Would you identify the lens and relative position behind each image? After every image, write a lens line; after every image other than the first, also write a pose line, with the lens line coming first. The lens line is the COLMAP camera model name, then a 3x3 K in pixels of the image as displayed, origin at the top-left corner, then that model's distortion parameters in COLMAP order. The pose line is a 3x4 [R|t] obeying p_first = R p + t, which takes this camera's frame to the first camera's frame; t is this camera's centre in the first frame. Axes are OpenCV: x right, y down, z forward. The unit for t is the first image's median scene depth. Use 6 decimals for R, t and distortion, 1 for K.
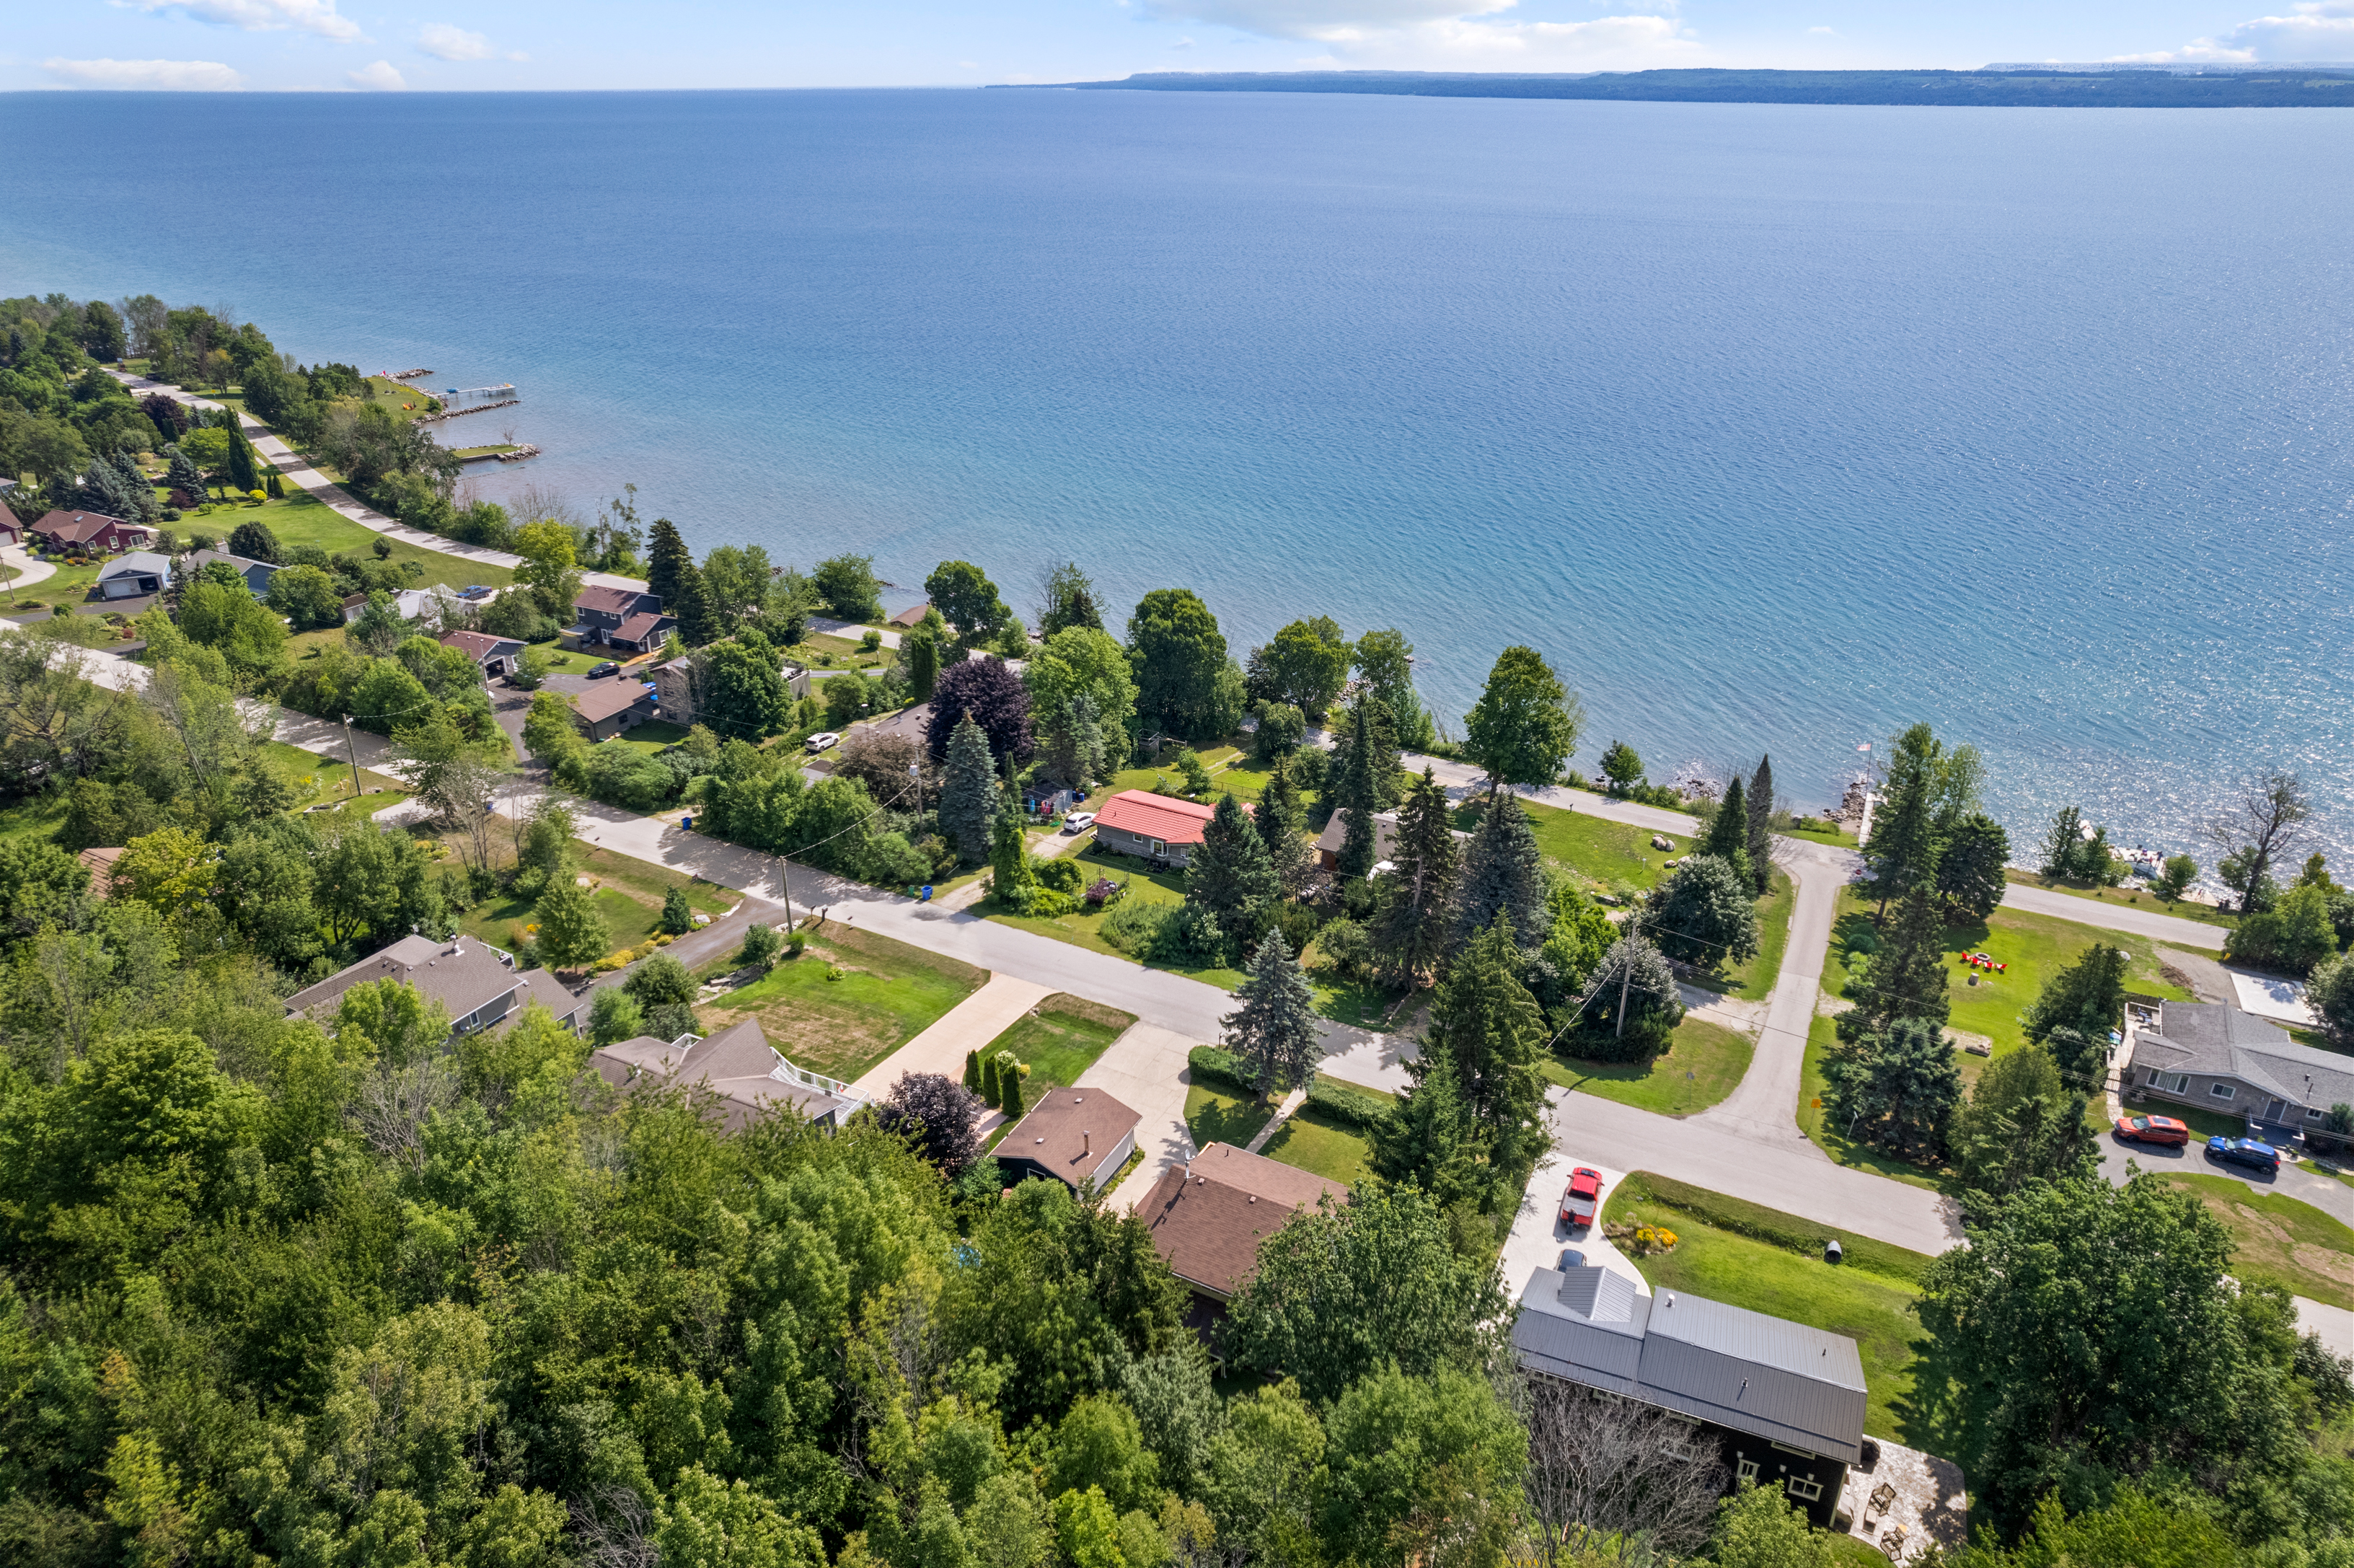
lens RADIAL K [[1501.2, 0, 1177.0], [0, 1501.2, 784.0], [0, 0, 1]] dist [-0.073891, 0.066986]
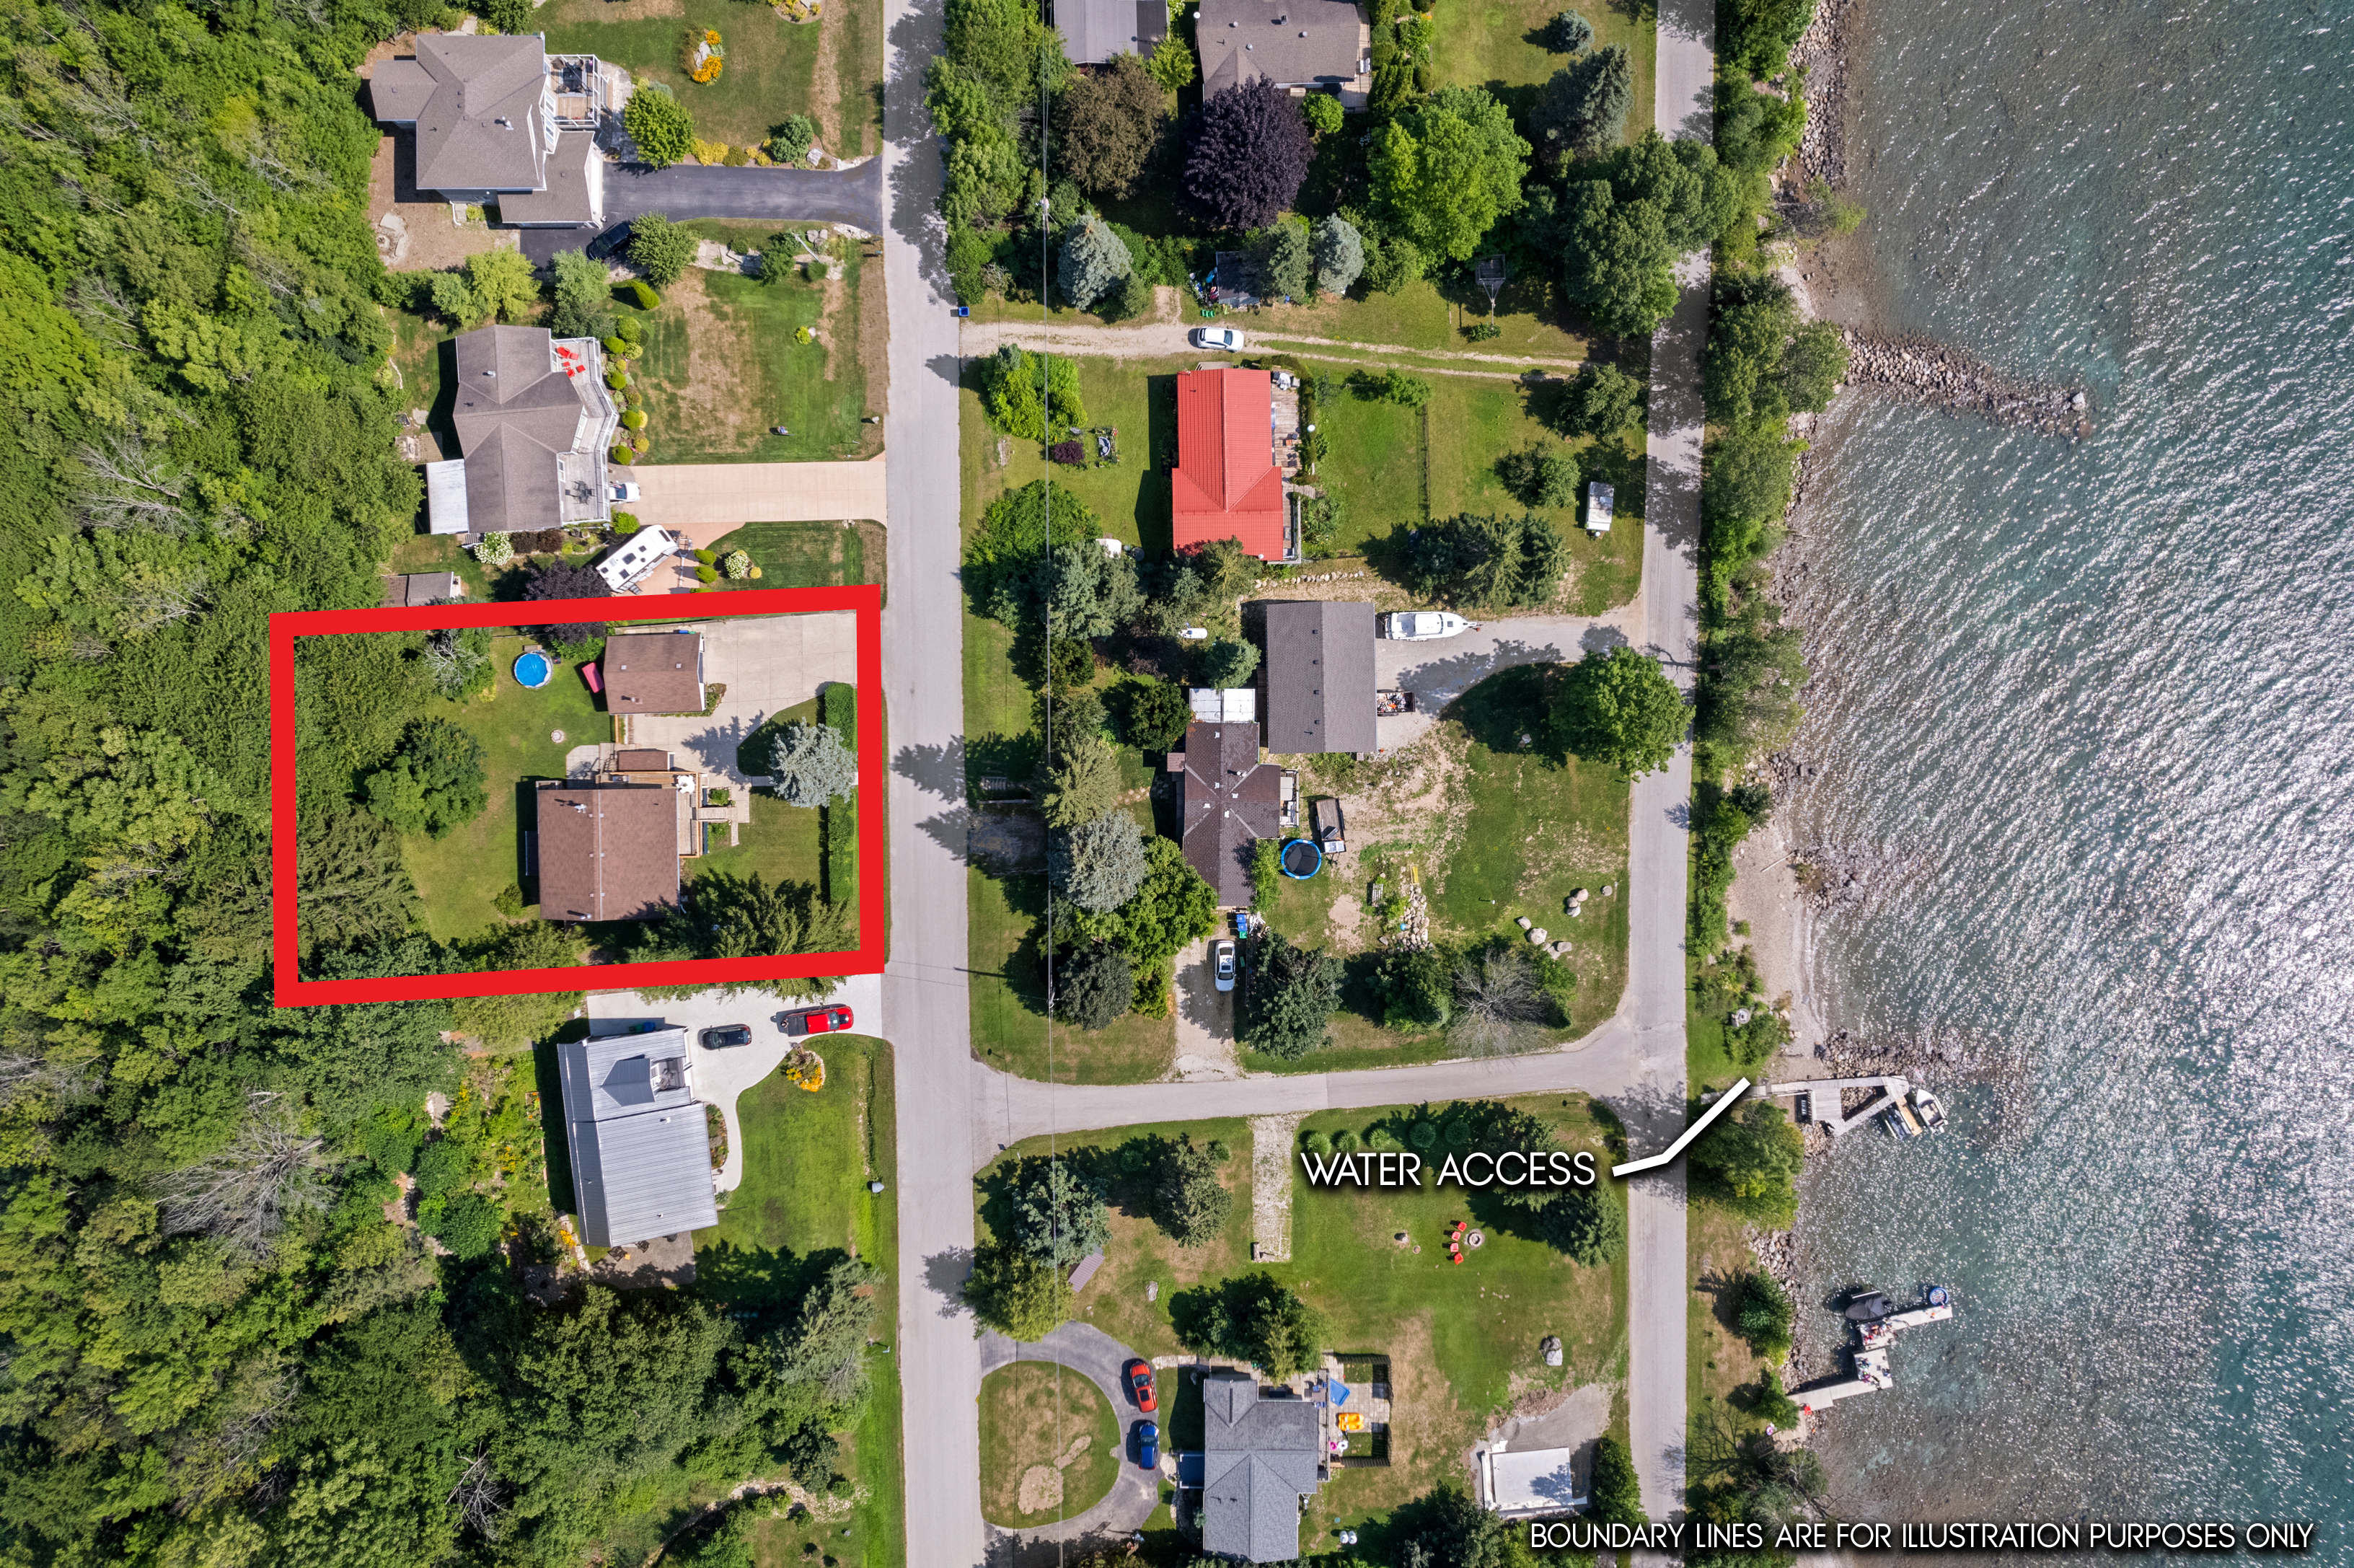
lens RADIAL K [[1501.2, 0, 1177.0], [0, 1501.2, 784.0], [0, 0, 1]] dist [-0.073891, 0.066986]
pose [[0.490444, 0.871436, 0.008032, 0.213825], [-0.369188, 0.199413, 0.907709, -1.045278], [0.789408, -0.448146, 0.419524, 0.719403]]
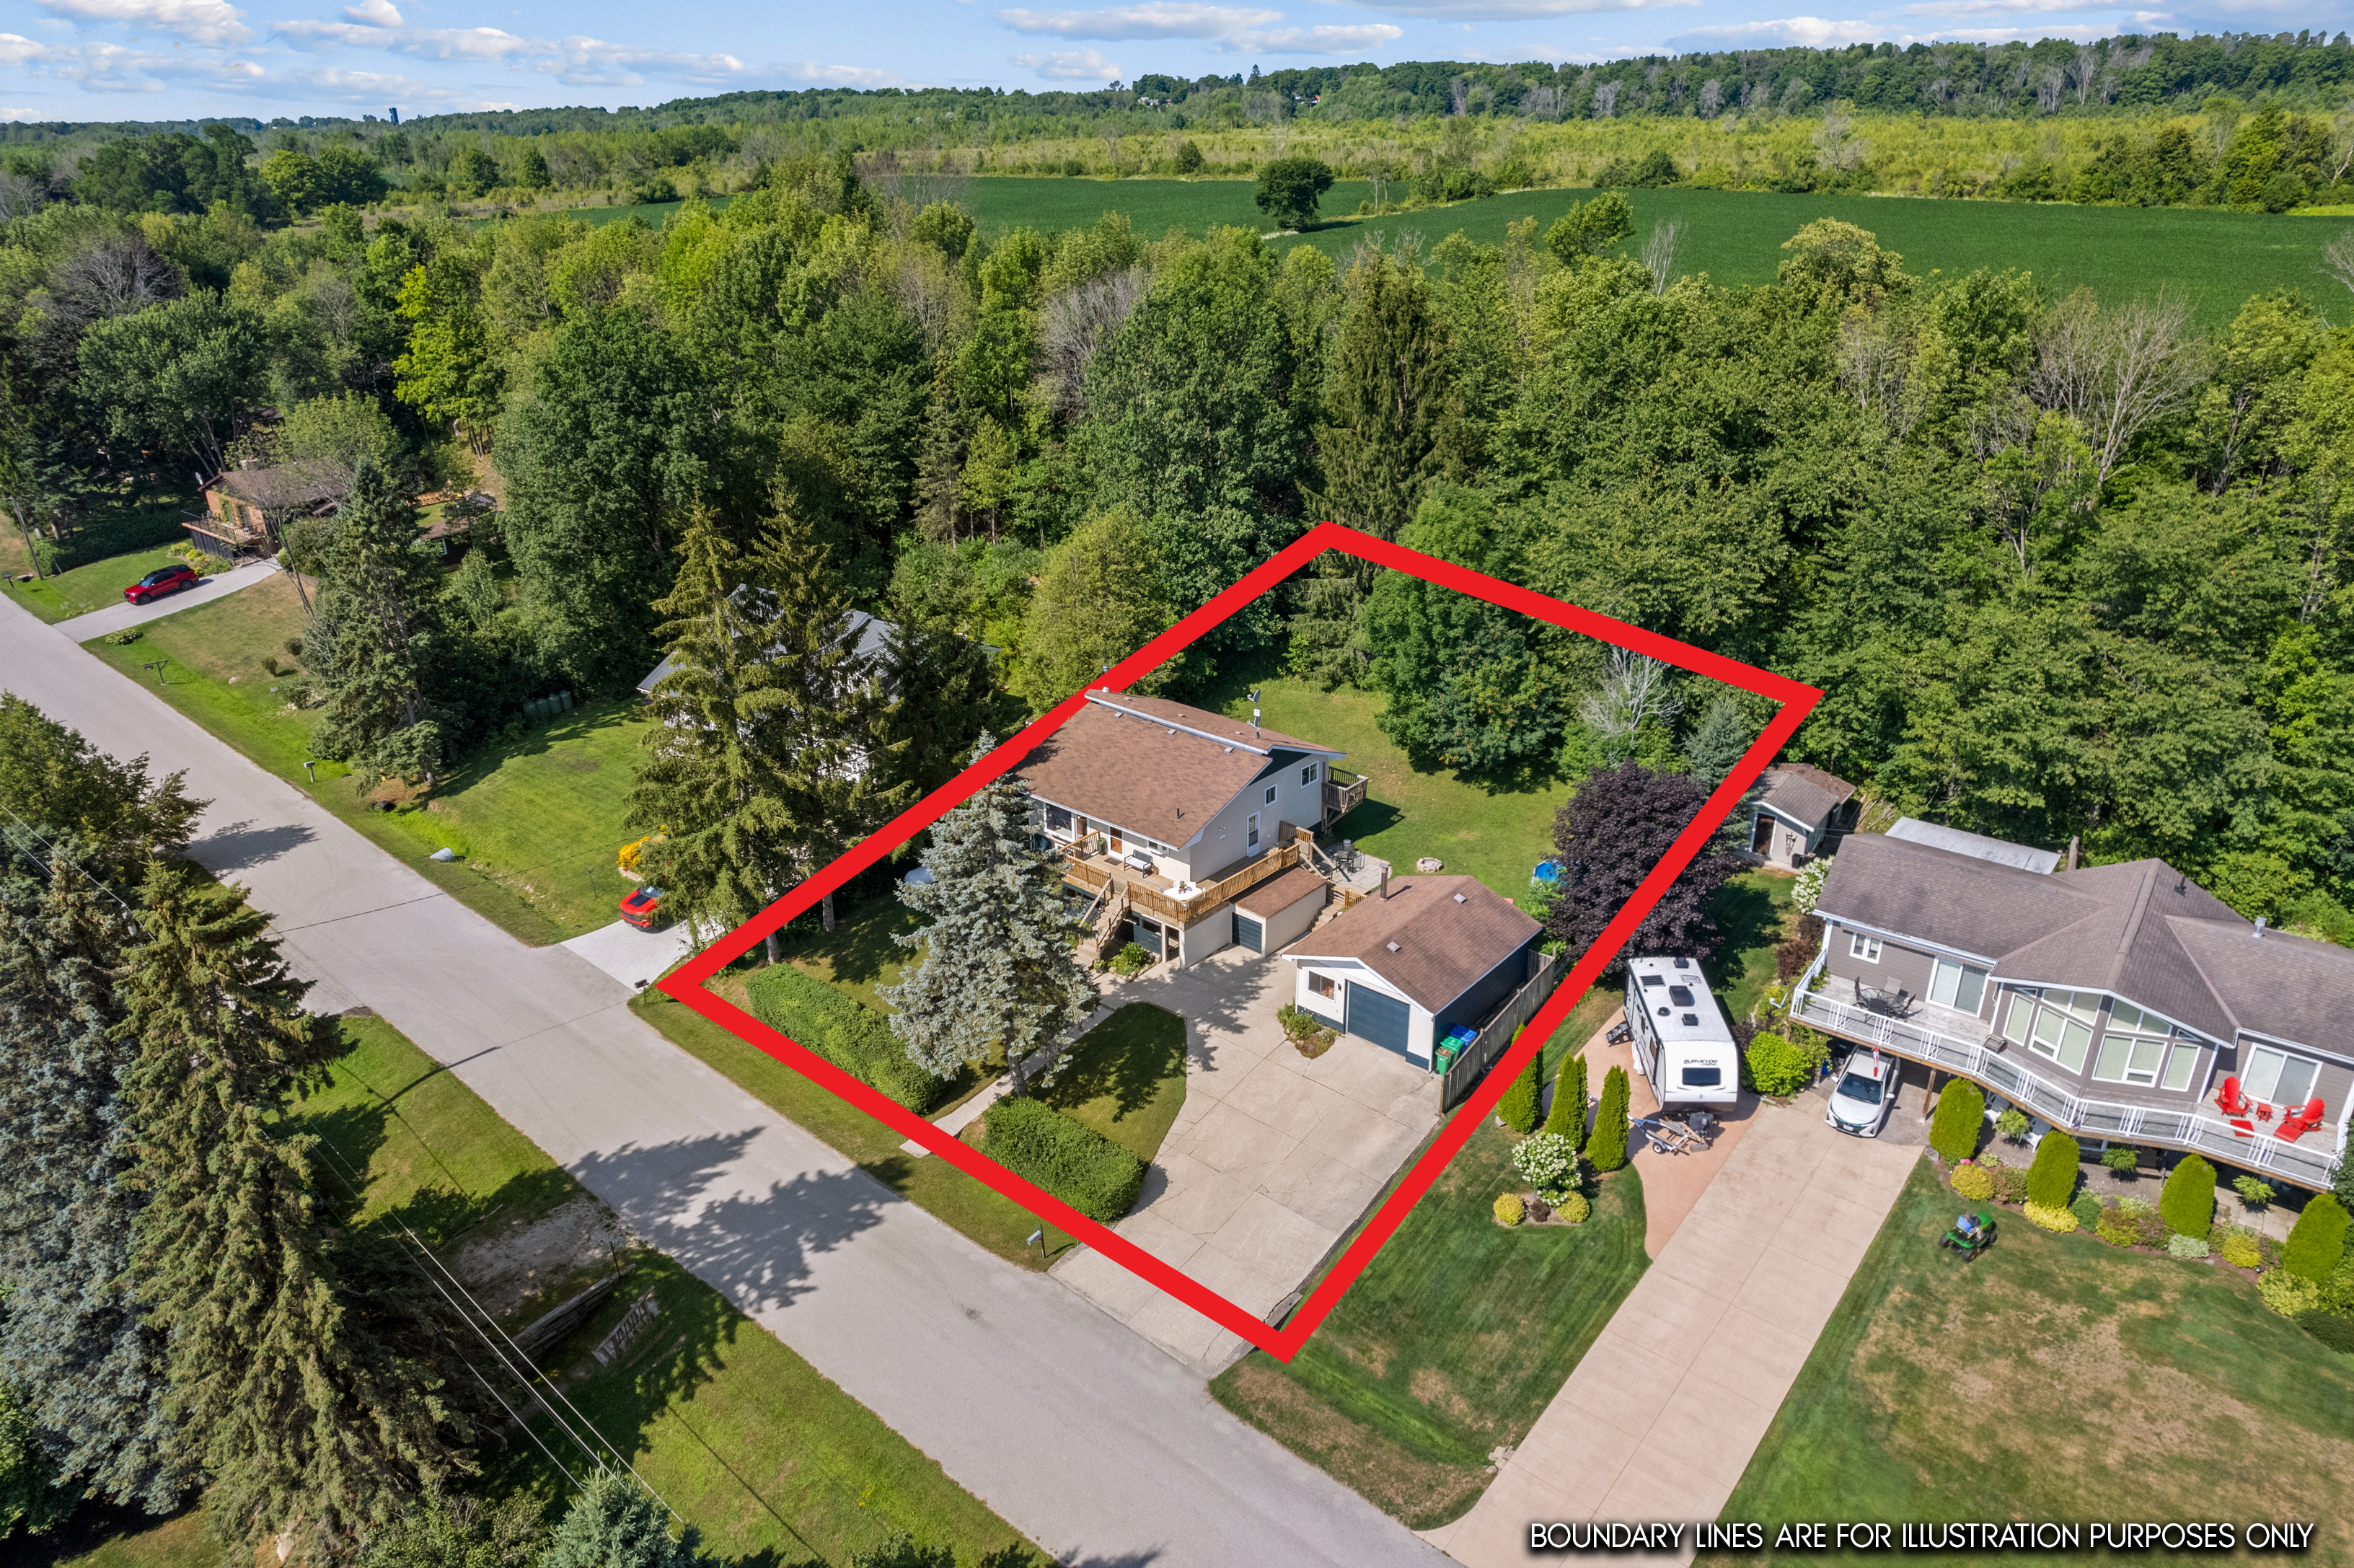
lens RADIAL K [[1501.2, 0, 1177.0], [0, 1501.2, 784.0], [0, 0, 1]] dist [-0.073891, 0.066986]
pose [[-0.976447, -0.084463, 0.198540, -0.087569], [0.093507, 0.663623, 0.742200, -0.239781], [-0.194444, 0.743284, -0.640095, 1.265030]]
